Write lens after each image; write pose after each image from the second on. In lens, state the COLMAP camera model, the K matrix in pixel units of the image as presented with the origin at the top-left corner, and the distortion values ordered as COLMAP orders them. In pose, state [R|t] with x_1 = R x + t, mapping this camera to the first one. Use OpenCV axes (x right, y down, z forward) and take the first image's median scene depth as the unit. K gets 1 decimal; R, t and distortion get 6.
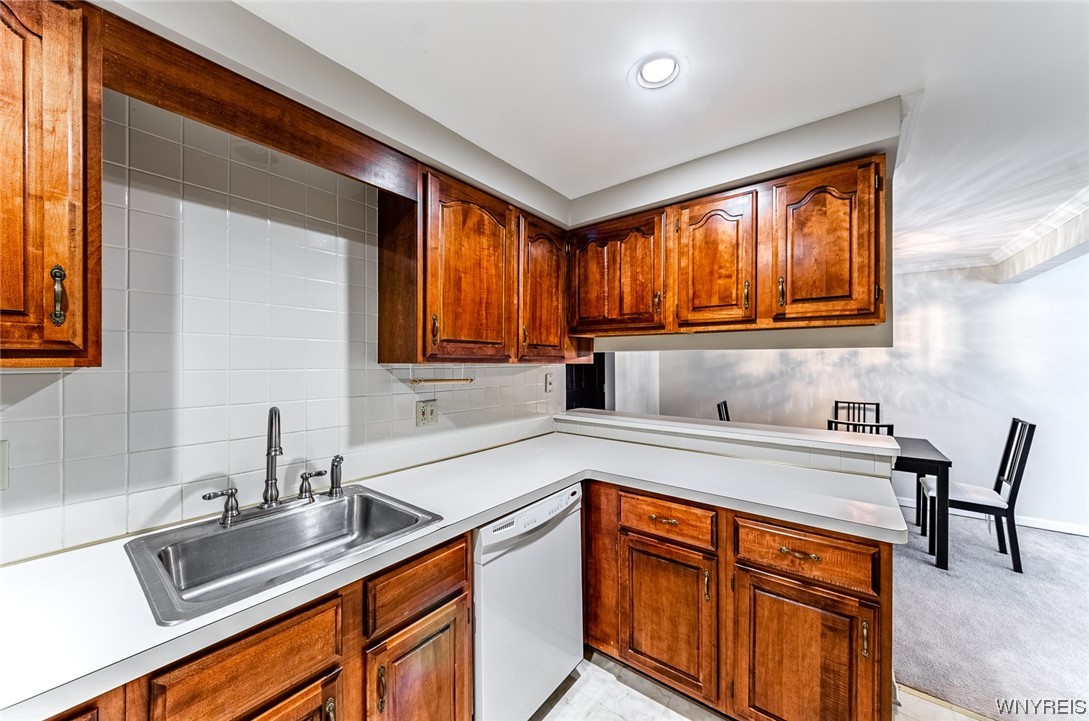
lens RADIAL K [[387.0, 0, 544.5], [0, 387.0, 361.5], [0, 0, 1]] dist [-0.001034, -0.002232]
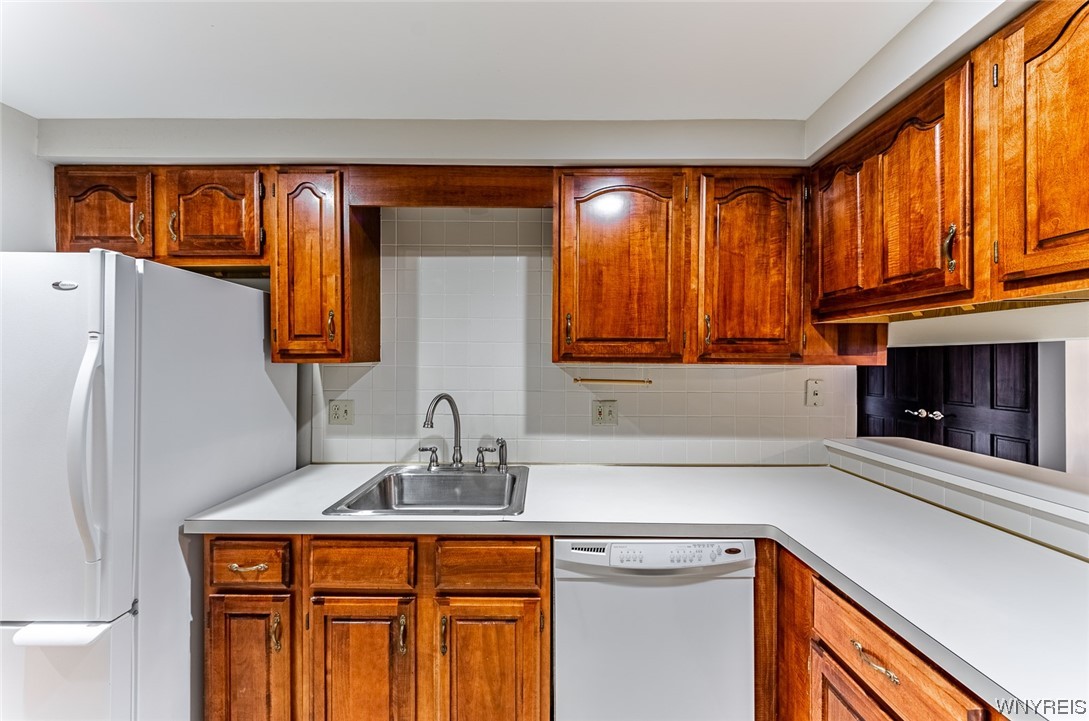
lens RADIAL K [[387.0, 0, 540.9], [0, 387.0, 361.3], [0, 0, 1]] dist [-0.001034, -0.002232]
pose [[0.610707, 0.004768, -0.791842, 0.387733], [-0.002884, 0.999989, 0.003797, -0.001831], [0.791851, -0.000035, 0.610714, 0.279716]]
